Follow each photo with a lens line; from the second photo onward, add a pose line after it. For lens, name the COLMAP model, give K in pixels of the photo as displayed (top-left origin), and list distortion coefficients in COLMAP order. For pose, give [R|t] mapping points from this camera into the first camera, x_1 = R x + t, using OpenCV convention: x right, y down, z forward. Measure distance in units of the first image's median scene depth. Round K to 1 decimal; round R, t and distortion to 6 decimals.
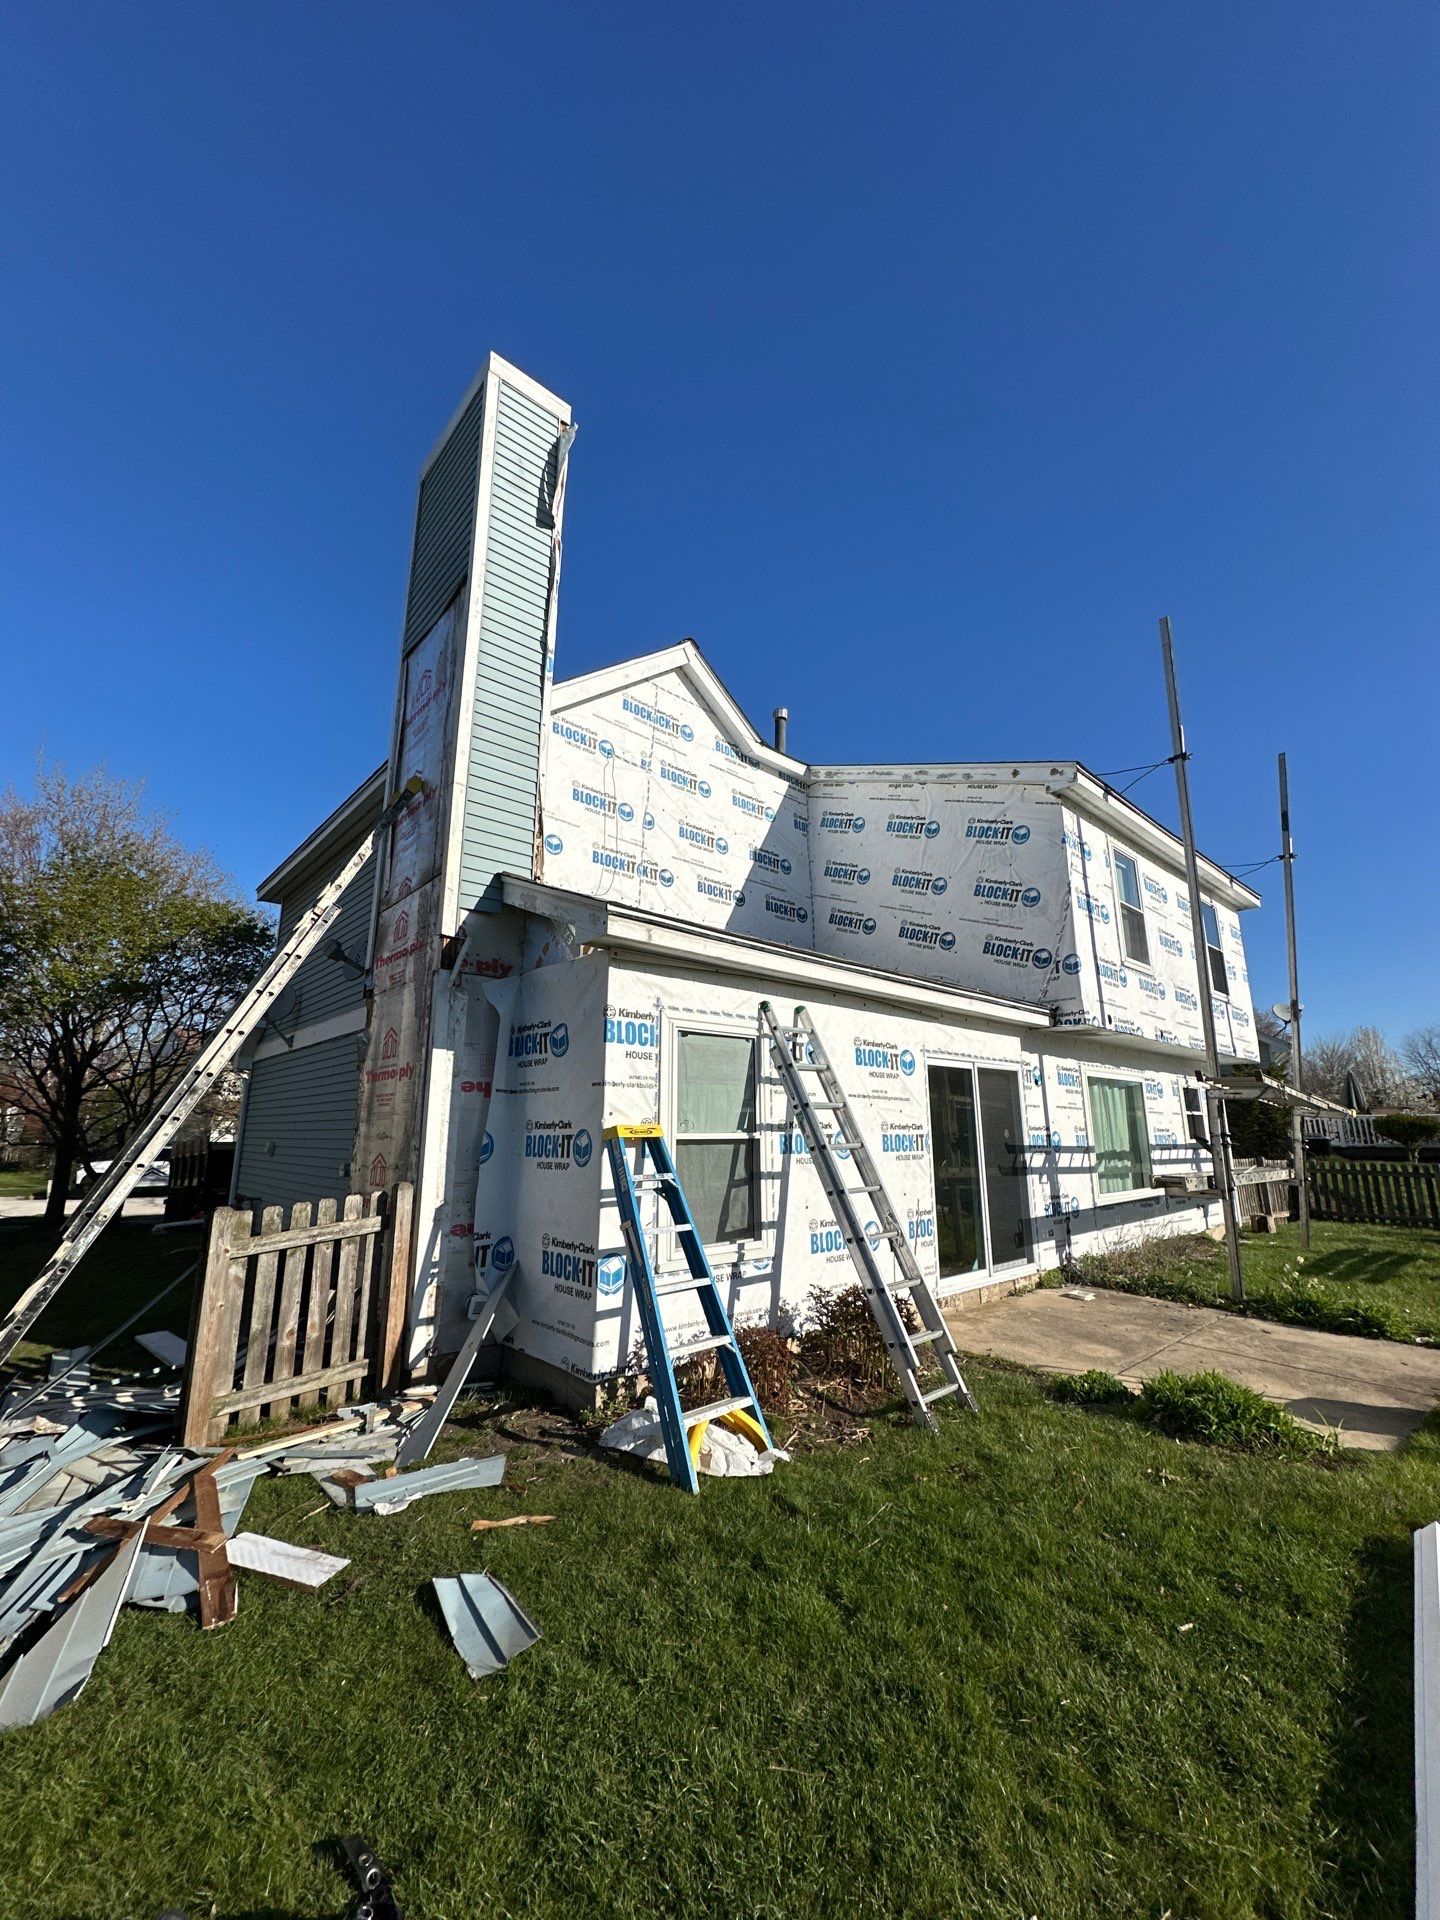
lens RADIAL K [[774.0, 0, 718.4], [0, 774.0, 958.6], [0, 0, 1]] dist [-0.006083, 0.000081]
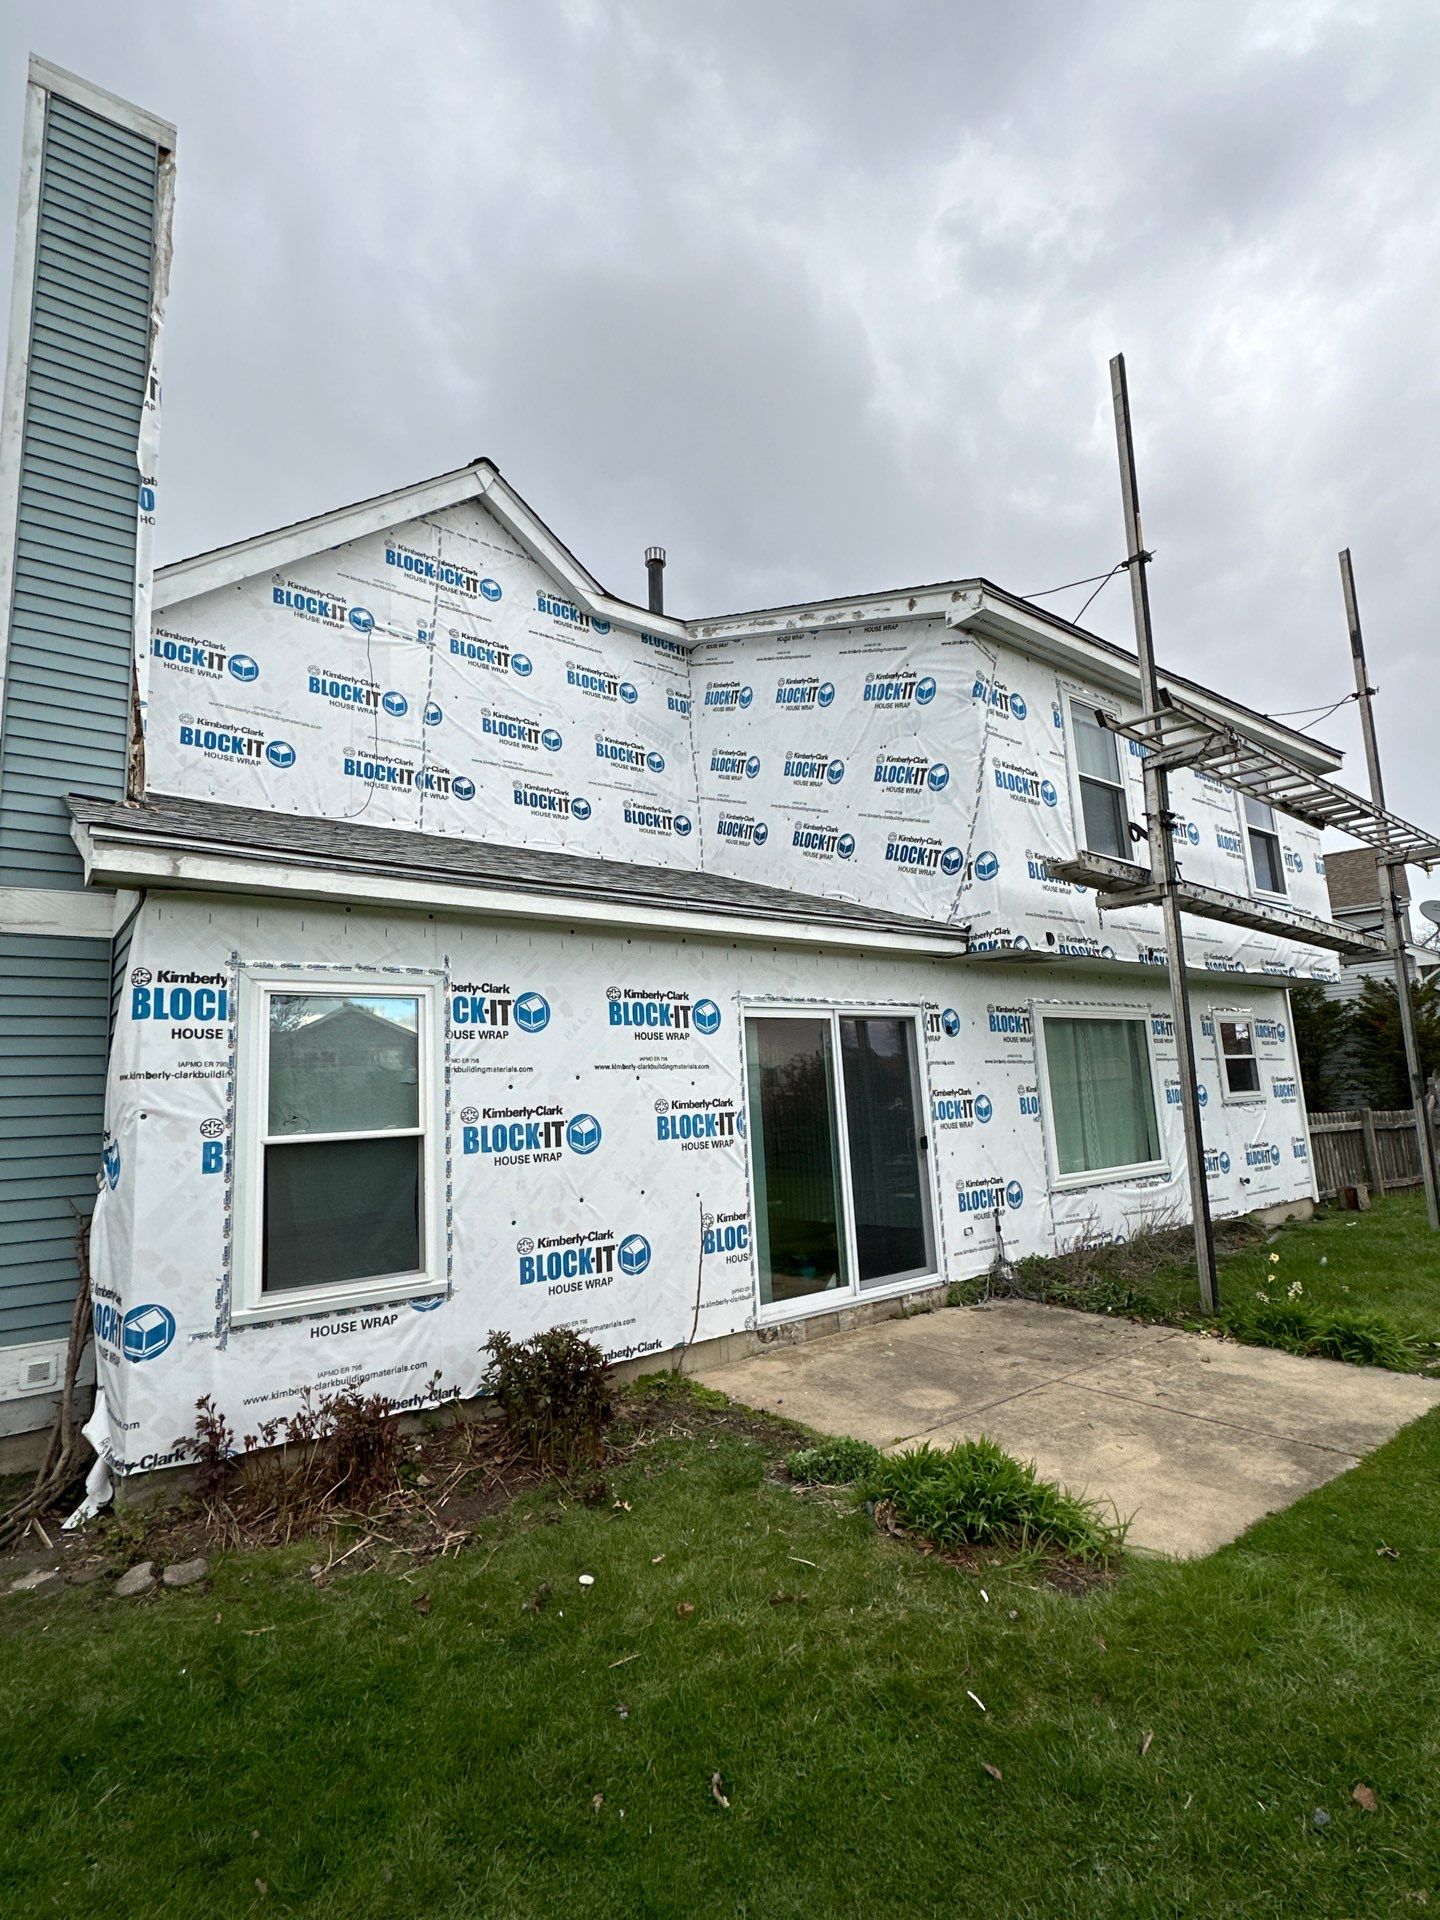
lens RADIAL K [[968.8, 0, 723.7], [0, 968.8, 961.5], [0, 0, 1]] dist [-0.006557, 0.002115]
pose [[0.995848, -0.063226, -0.065488, 0.254750], [0.067727, 0.995318, 0.068953, 0.016288], [0.060822, -0.073102, 0.995468, 0.075009]]
